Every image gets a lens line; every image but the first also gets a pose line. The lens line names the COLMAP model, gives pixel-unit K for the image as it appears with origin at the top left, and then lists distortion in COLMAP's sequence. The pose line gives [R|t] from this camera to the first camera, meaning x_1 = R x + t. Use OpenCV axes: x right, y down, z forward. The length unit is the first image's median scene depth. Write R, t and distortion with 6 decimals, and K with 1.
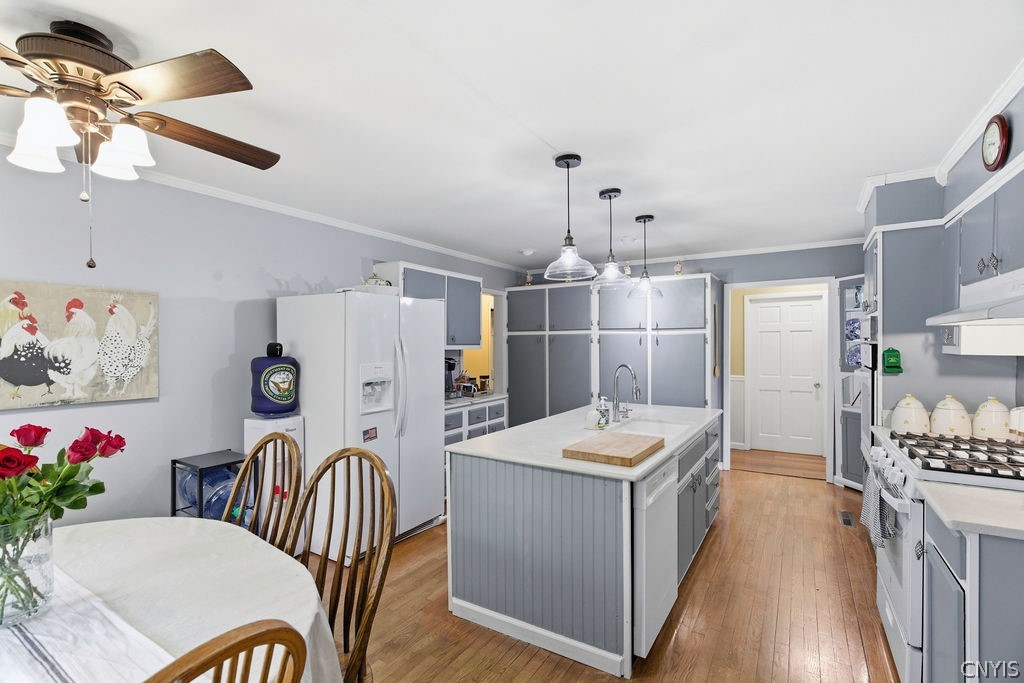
lens RADIAL K [[460.8, 0, 512.0], [0, 460.8, 341.5], [0, 0, 1]] dist [-0.002292, -0.000149]
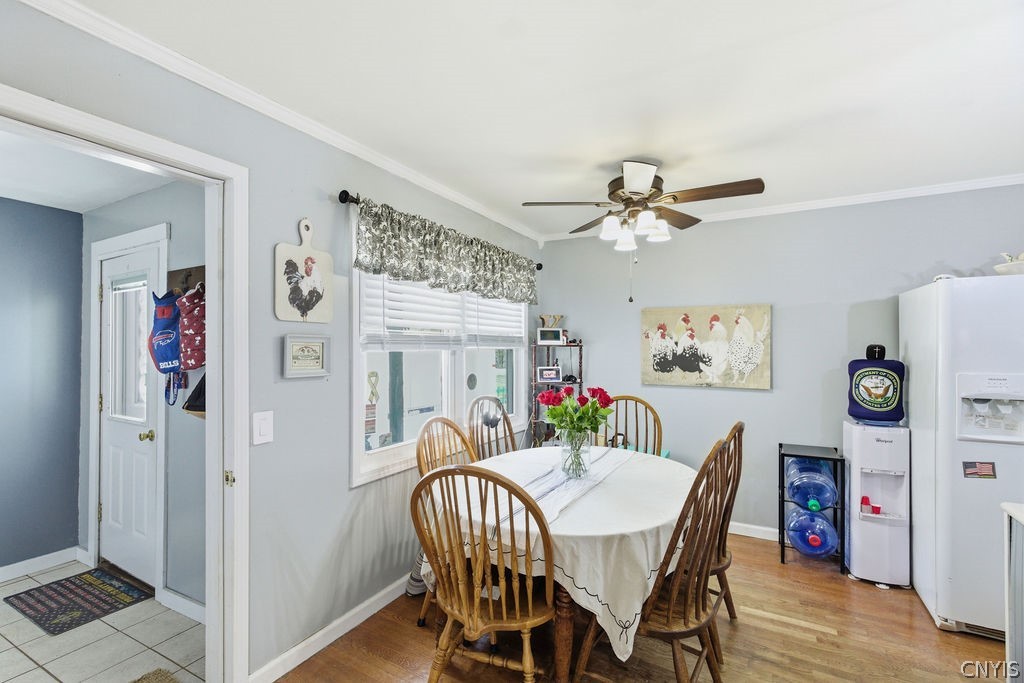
lens RADIAL K [[460.8, 0, 512.0], [0, 460.8, 341.5], [0, 0, 1]] dist [-0.002292, -0.000149]
pose [[0.059797, -0.009358, -0.998167, 0.420819], [0.004836, 0.999947, -0.009084, 0.001573], [0.998199, -0.004284, 0.059839, 0.241870]]
